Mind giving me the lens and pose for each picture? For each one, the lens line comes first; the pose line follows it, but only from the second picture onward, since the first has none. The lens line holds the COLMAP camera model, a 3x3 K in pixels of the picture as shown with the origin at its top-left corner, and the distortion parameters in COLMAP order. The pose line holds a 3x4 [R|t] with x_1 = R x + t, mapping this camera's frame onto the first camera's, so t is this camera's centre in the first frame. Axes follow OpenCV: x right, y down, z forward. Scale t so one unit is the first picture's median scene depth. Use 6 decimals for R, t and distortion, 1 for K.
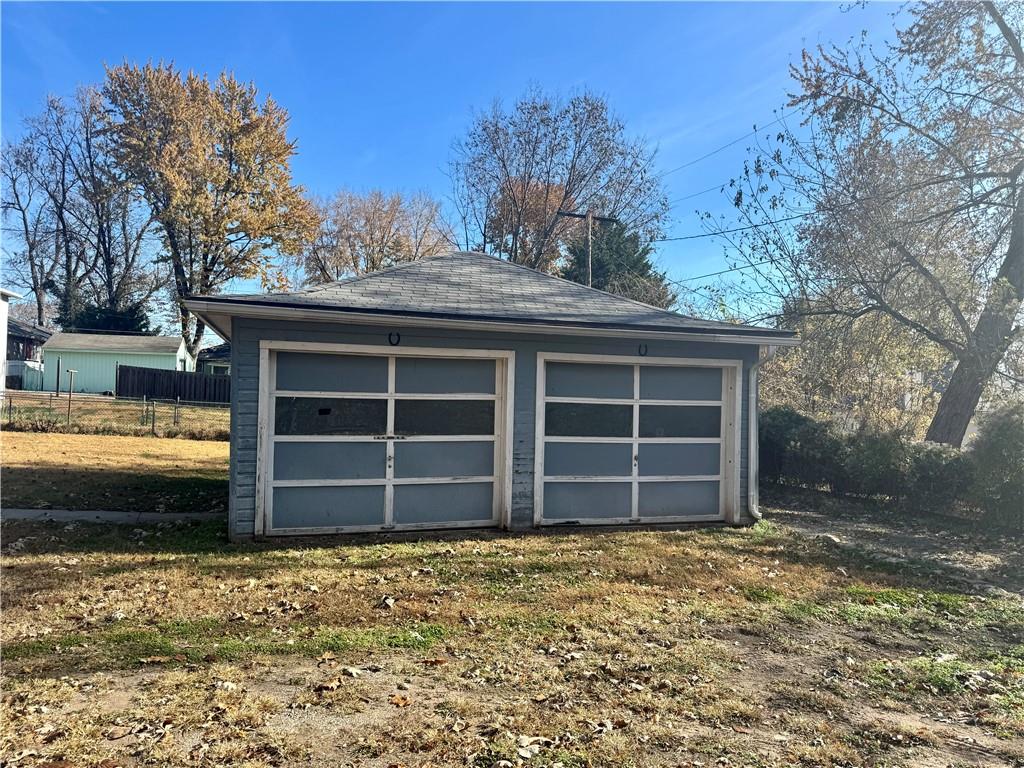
lens RADIAL K [[719.9, 0, 505.4], [0, 719.9, 382.3], [0, 0, 1]] dist [0.061032, -0.072200]
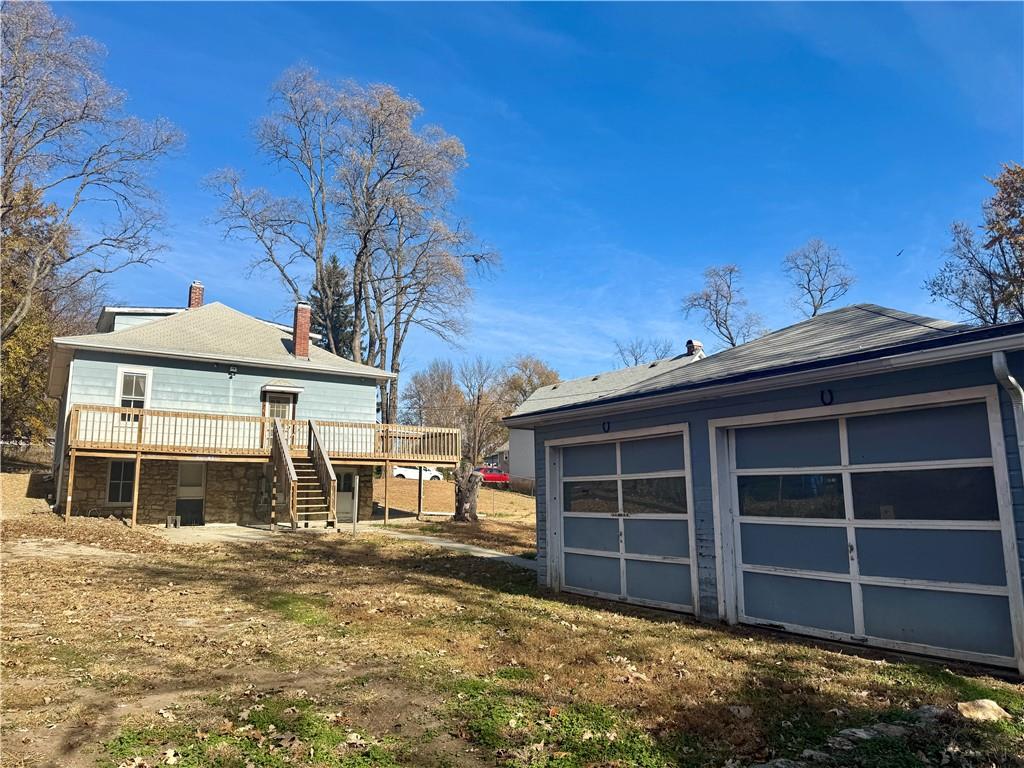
lens RADIAL K [[719.9, 0, 511.1], [0, 719.9, 393.6], [0, 0, 1]] dist [0.061032, -0.072200]
pose [[0.273747, -0.166436, -0.947292, 0.820856], [0.020303, 0.985694, -0.167316, 0.070638], [0.961587, 0.026569, 0.273210, 0.497860]]
